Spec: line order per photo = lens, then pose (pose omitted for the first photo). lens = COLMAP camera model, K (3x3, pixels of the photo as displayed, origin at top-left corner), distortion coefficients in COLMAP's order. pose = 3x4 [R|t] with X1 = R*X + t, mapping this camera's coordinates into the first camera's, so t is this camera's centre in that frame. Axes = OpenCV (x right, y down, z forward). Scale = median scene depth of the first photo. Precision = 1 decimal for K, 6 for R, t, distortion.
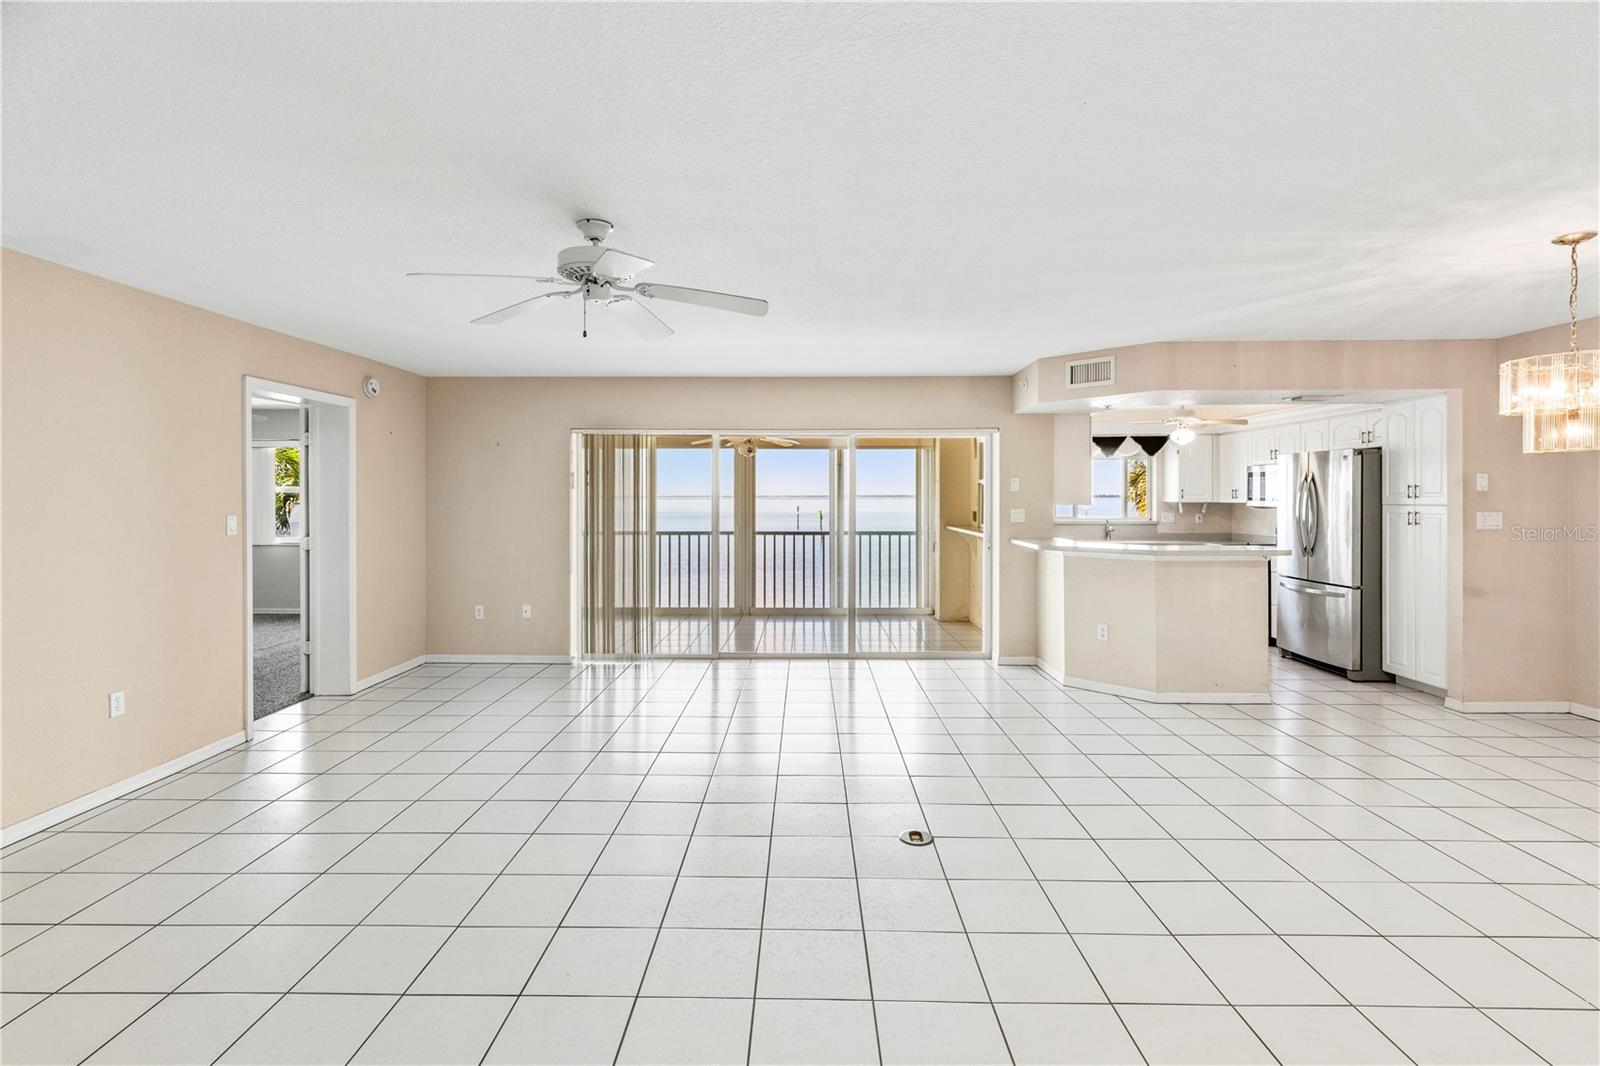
lens RADIAL K [[737.4, 0, 797.6], [0, 737.4, 497.9], [0, 0, 1]] dist [0.002634, 0.001036]
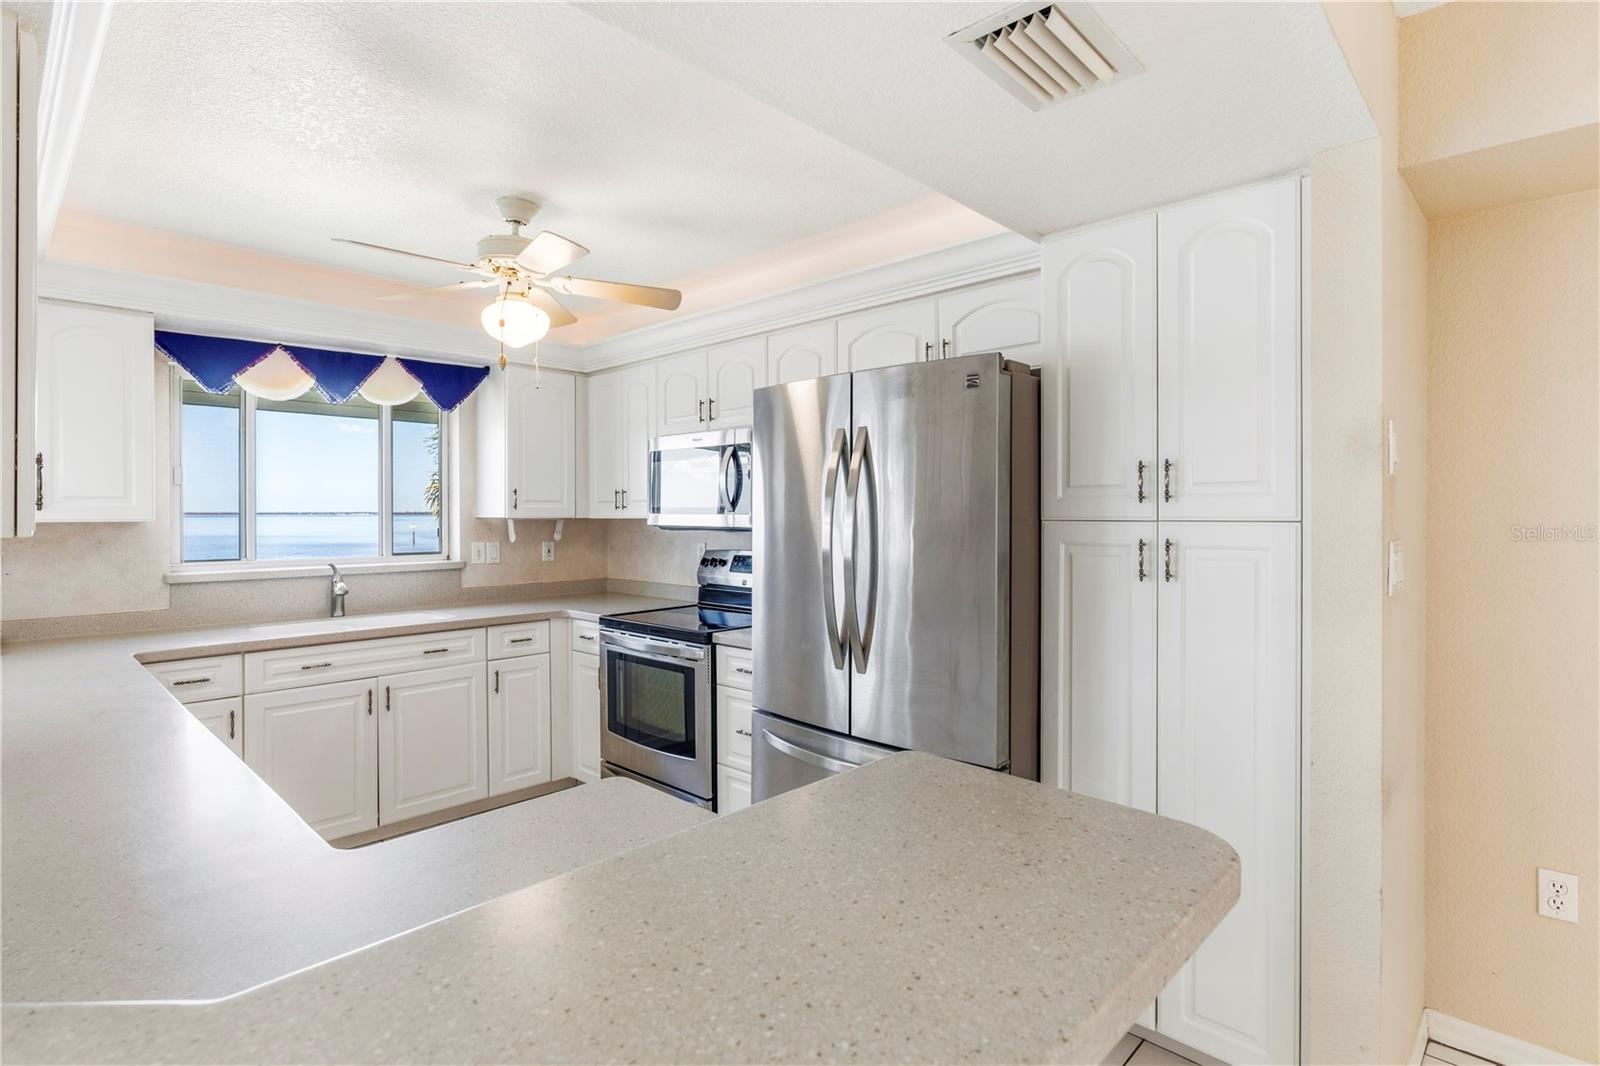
lens RADIAL K [[799.4, 0, 791.2], [0, 799.4, 514.7], [0, 0, 1]] dist [0.000425, -0.000461]
pose [[0.686195, -0.003674, 0.727408, 0.391835], [0.003366, 0.999993, 0.001876, 0.004830], [-0.727410, 0.001161, 0.686202, 0.754211]]
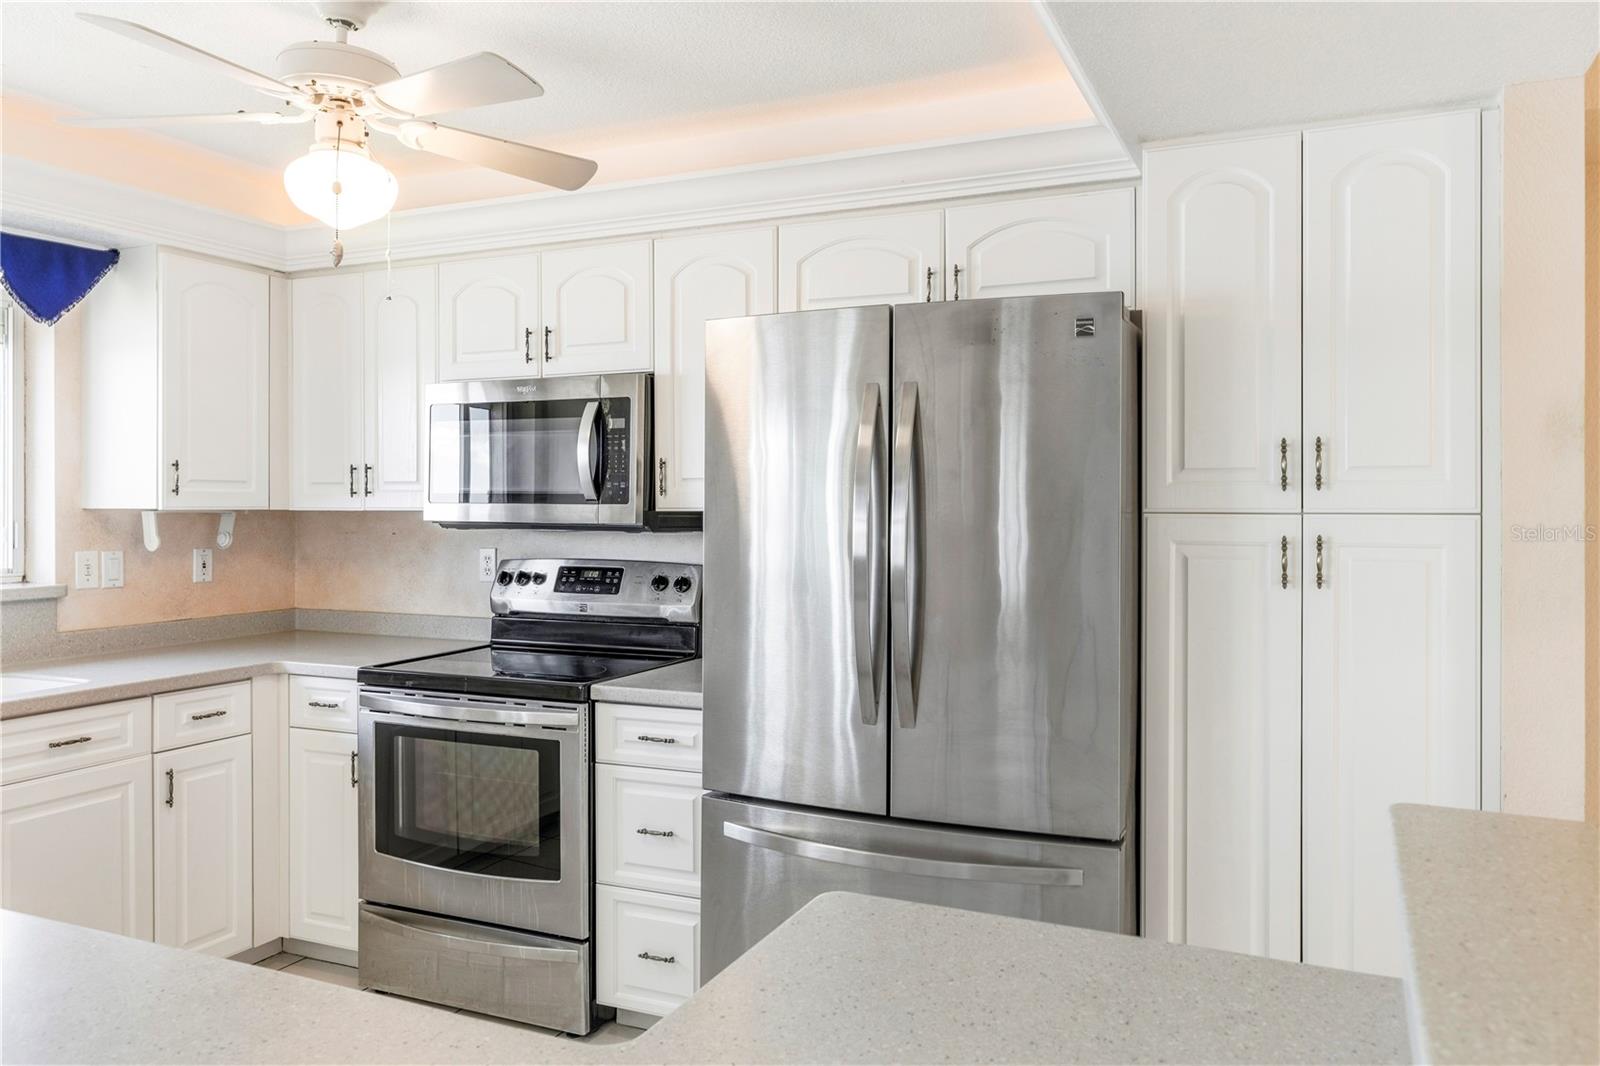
lens RADIAL K [[1176.8, 0, 789.2], [0, 1176.8, 501.4], [0, 0, 1]] dist [0.007143, 0.000855]
pose [[0.402899, 0.001079, 0.915244, 0.310824], [0.000550, 0.999999, -0.001421, 0.004973], [-0.915244, 0.001076, 0.402898, 0.865206]]
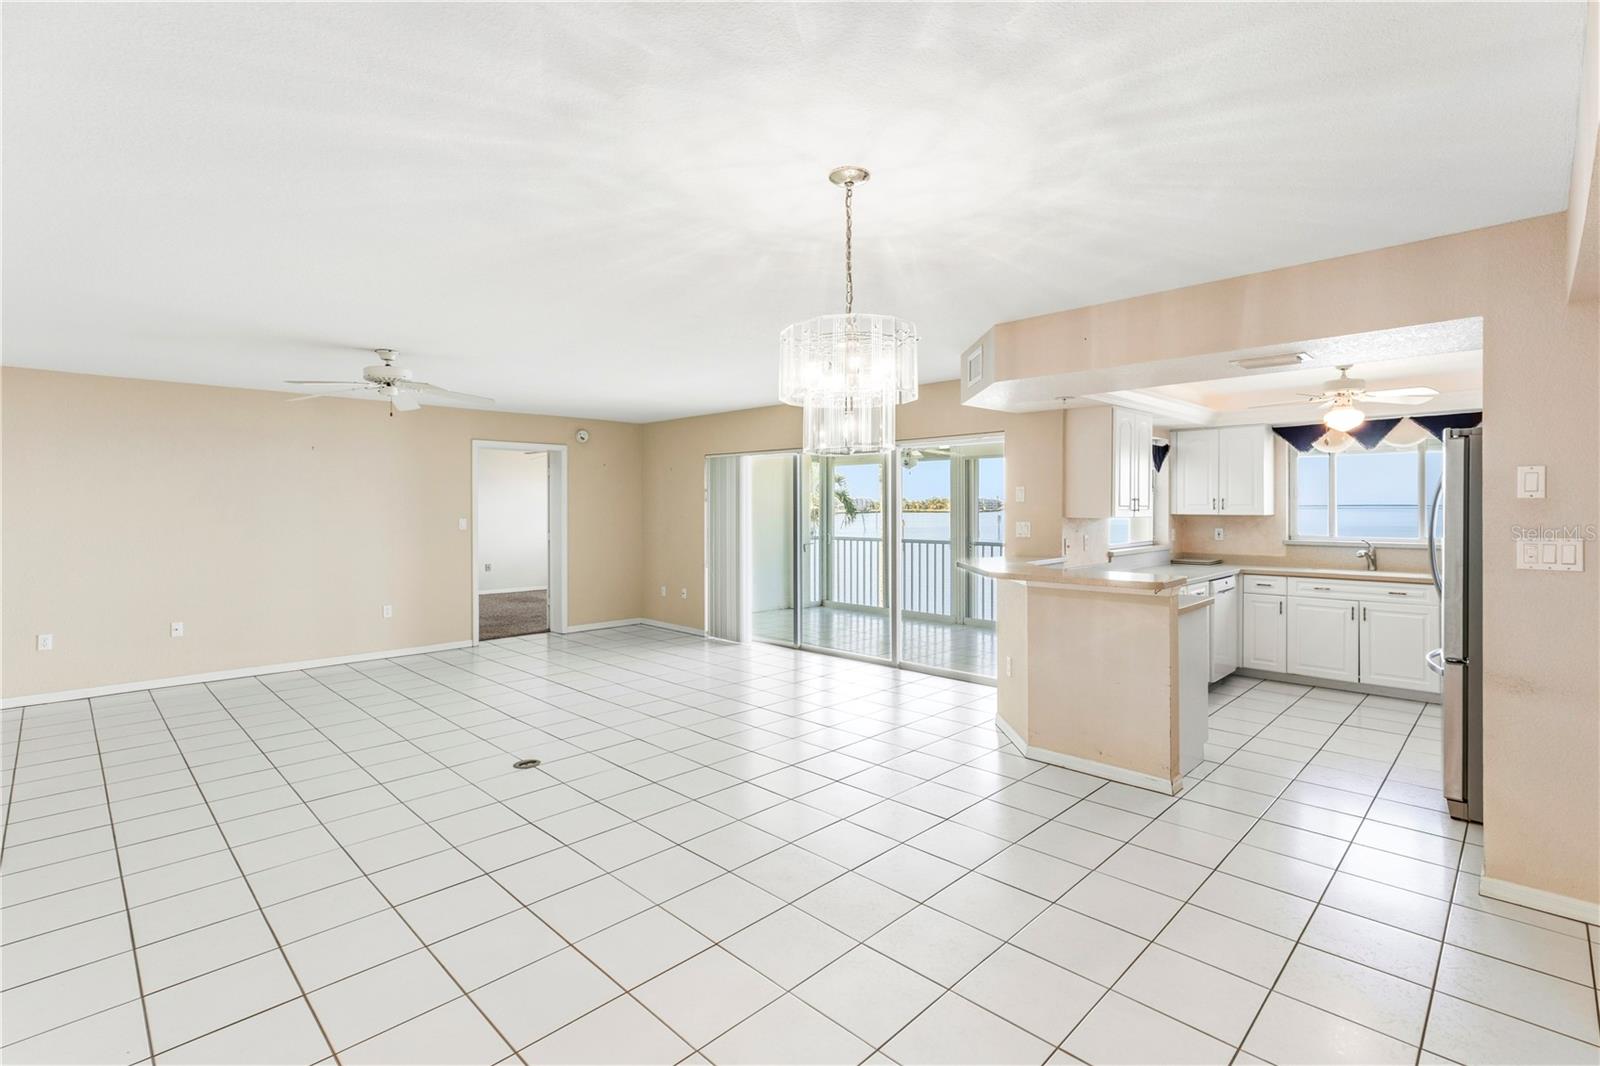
lens RADIAL K [[737.4, 0, 798.7], [0, 737.4, 509.2], [0, 0, 1]] dist [0.002634, 0.001036]
pose [[0.719783, 0.001765, -0.694197, 0.725885], [0.000521, 0.999995, 0.003084, -0.003034], [0.694199, -0.002581, 0.719779, 0.188617]]
